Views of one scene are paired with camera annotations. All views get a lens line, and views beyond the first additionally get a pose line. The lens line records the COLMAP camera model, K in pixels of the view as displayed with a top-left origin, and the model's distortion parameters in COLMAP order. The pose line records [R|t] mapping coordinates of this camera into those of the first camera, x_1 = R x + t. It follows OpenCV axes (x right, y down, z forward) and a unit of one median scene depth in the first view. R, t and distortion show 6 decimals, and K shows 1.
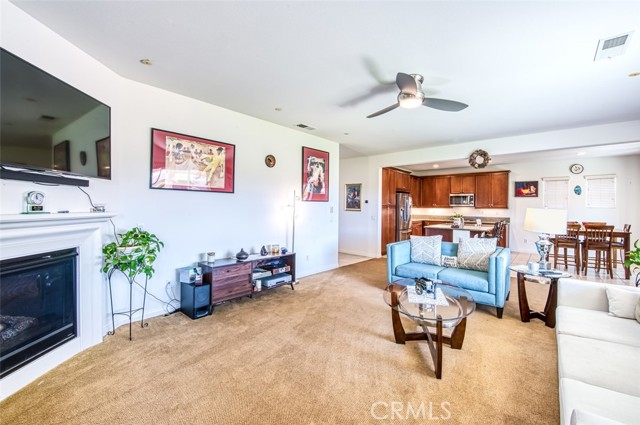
lens RADIAL K [[266.6, 0, 331.7], [0, 266.6, 203.7], [0, 0, 1]] dist [-0.007719, -0.001883]
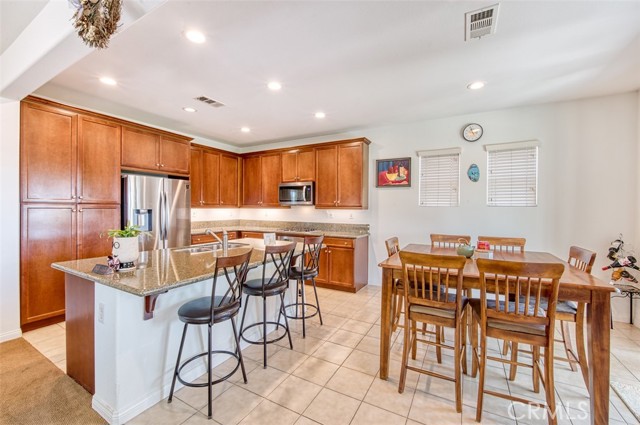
lens RADIAL K [[266.6, 0, 322.0], [0, 266.6, 207.5], [0, 0, 1]] dist [-0.007719, -0.001883]
pose [[0.980128, -0.000190, 0.198366, 0.476210], [-0.002050, 0.999936, 0.011085, 0.010517], [-0.198355, -0.011271, 0.980065, 0.485588]]
